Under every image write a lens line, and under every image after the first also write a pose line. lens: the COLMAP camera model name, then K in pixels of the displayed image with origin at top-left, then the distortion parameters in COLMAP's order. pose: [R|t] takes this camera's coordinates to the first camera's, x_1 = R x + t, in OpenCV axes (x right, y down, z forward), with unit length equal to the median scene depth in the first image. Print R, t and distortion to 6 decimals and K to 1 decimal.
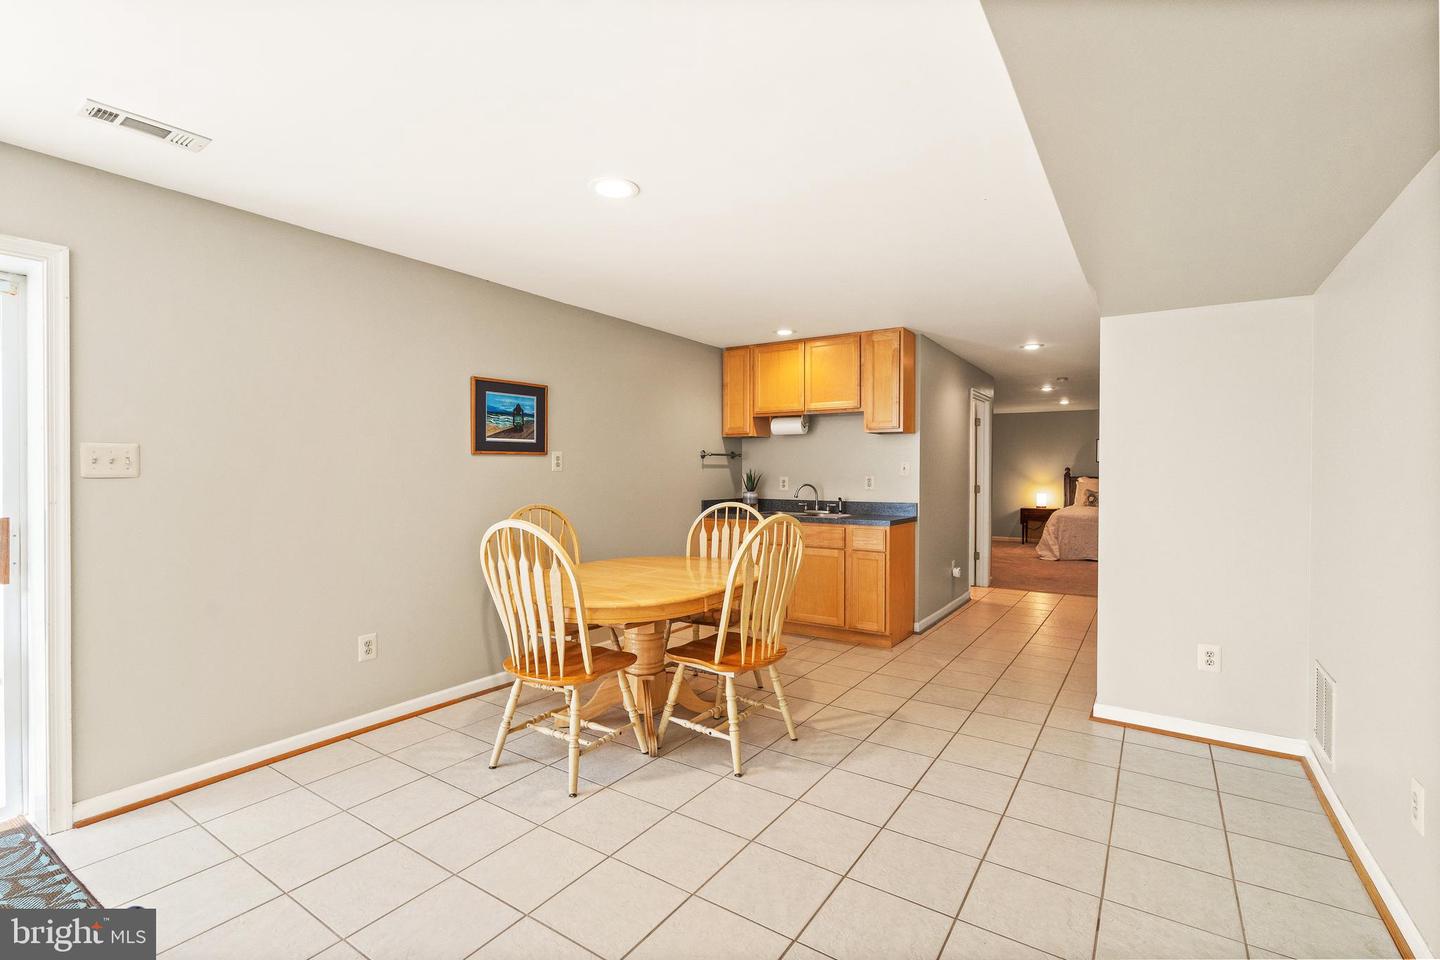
lens RADIAL K [[656.7, 0, 720.5], [0, 656.7, 477.3], [0, 0, 1]] dist [-0.005098, 0.000099]
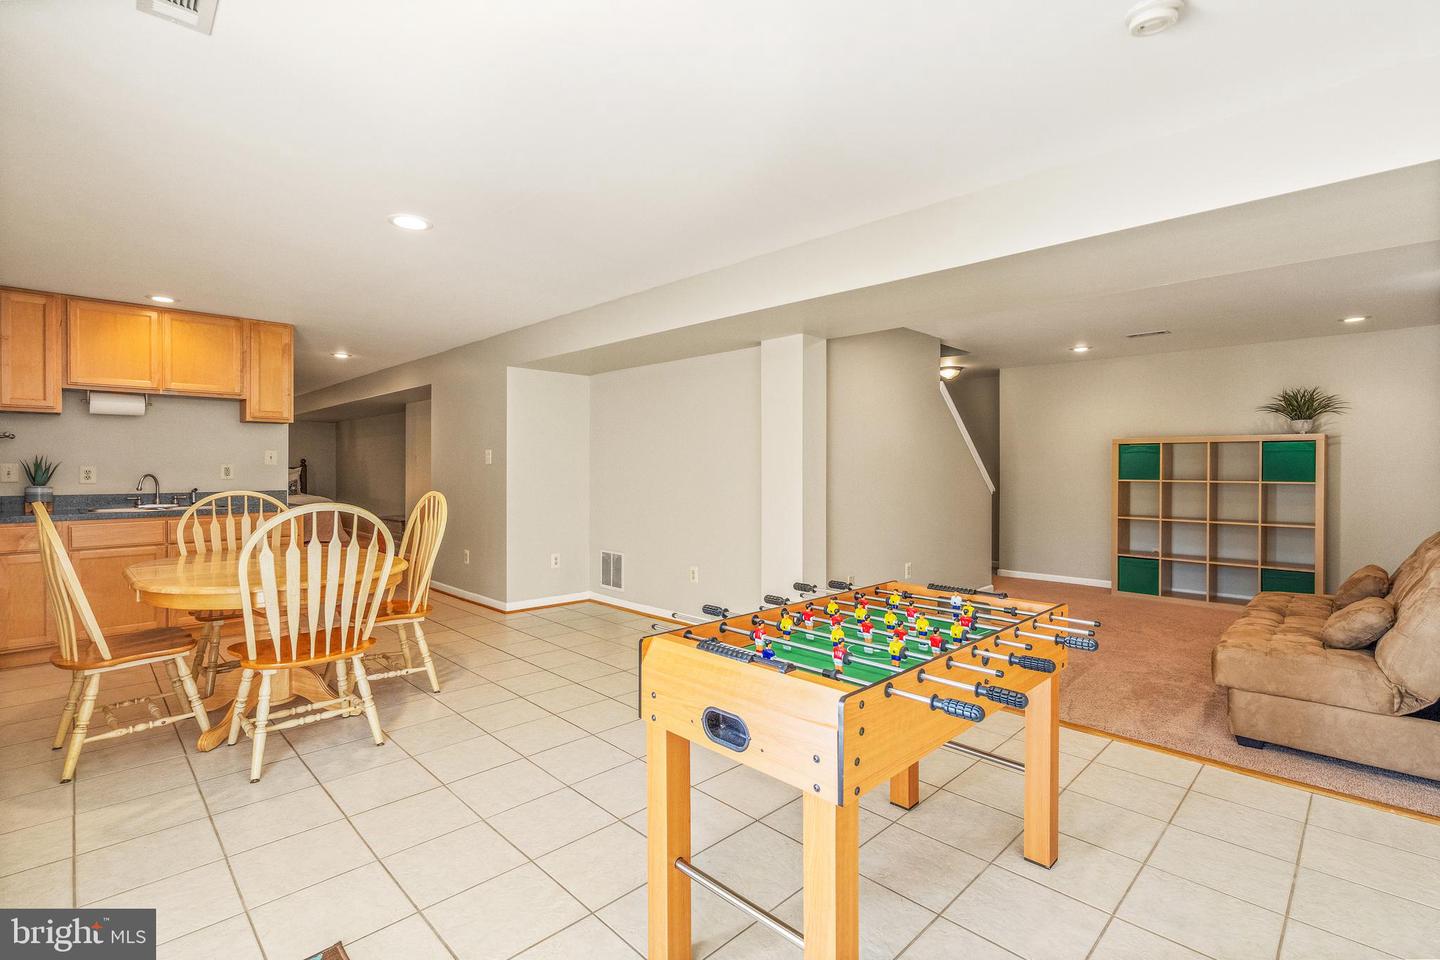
lens RADIAL K [[656.7, 0, 718.8], [0, 656.7, 470.4], [0, 0, 1]] dist [-0.005098, 0.000099]
pose [[0.205766, -0.008249, 0.978567, -1.241941], [0.009904, 0.999931, 0.006347, 0.016283], [-0.978551, 0.008386, 0.205833, 0.210827]]
